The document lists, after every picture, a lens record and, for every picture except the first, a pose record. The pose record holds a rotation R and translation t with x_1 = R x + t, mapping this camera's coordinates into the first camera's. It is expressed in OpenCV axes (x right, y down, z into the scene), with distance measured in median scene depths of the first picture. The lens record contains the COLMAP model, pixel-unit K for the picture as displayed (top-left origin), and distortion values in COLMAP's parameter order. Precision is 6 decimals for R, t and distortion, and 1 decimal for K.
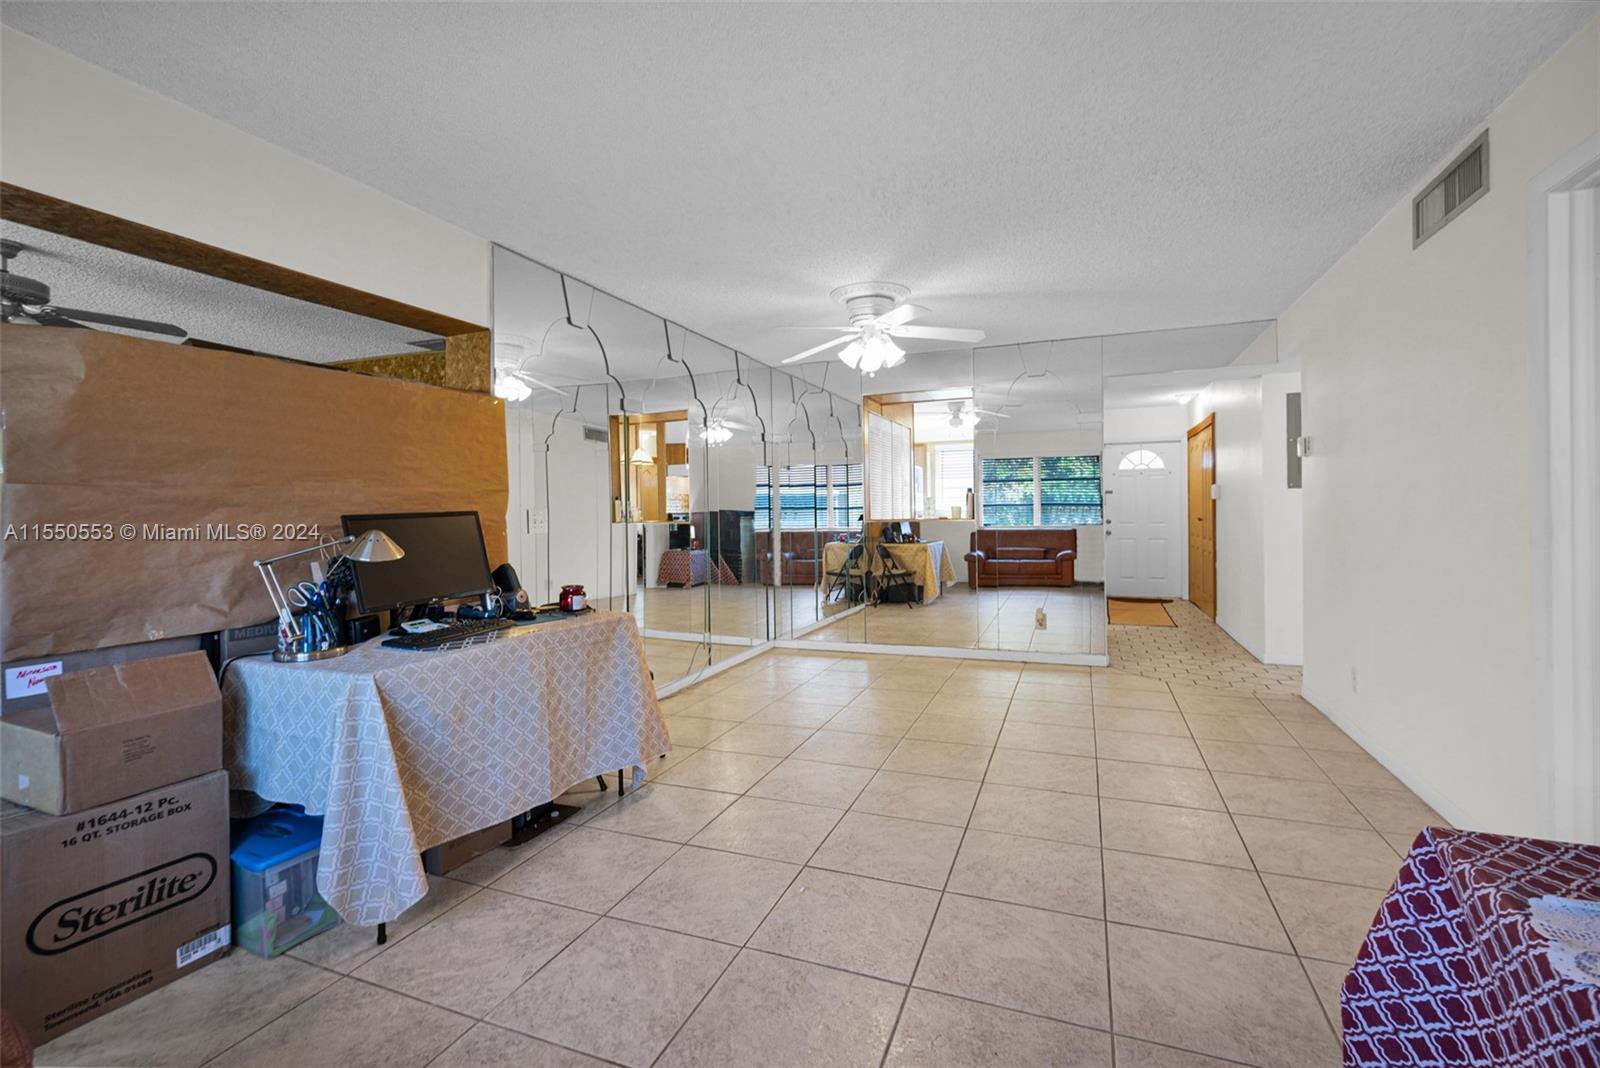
lens RADIAL K [[707.0, 0, 798.0], [0, 707.0, 517.6], [0, 0, 1]] dist [-0.001837, 0.002170]
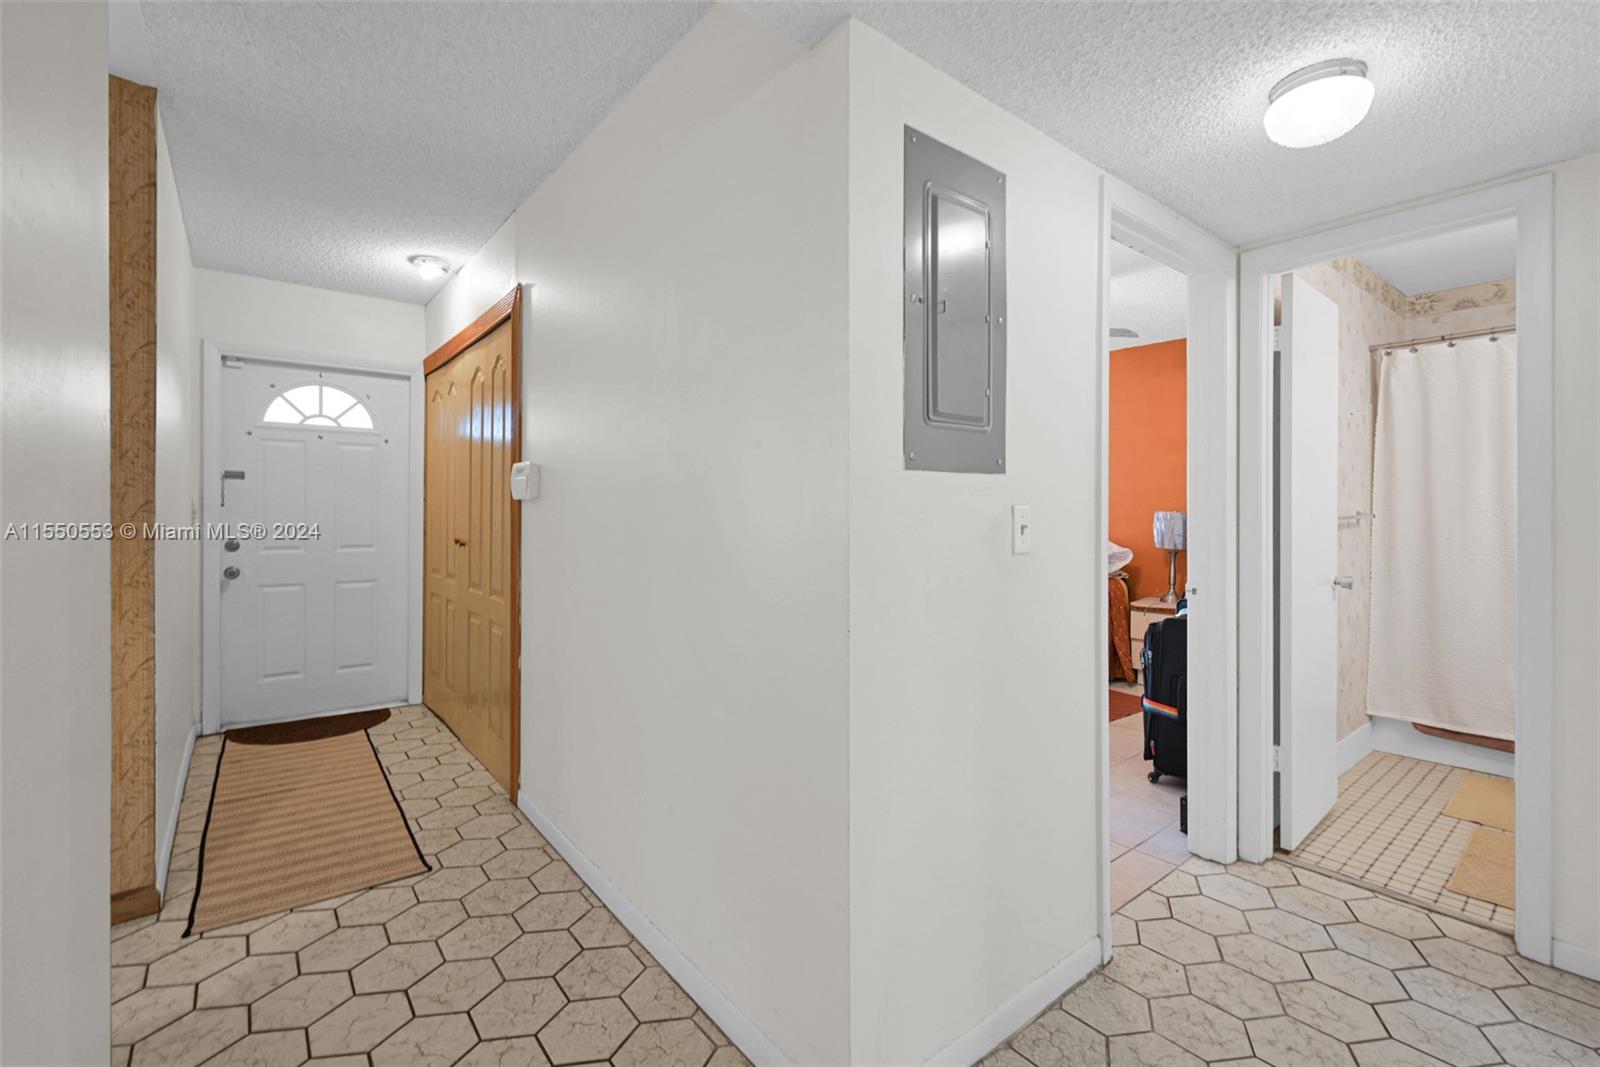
lens RADIAL K [[707.0, 0, 810.3], [0, 707.0, 509.6], [0, 0, 1]] dist [-0.001837, 0.002170]
pose [[0.483820, 0.013241, 0.875067, 0.251263], [-0.006894, 0.999912, -0.011318, -0.014088], [-0.875140, -0.000557, 0.483869, 0.524934]]
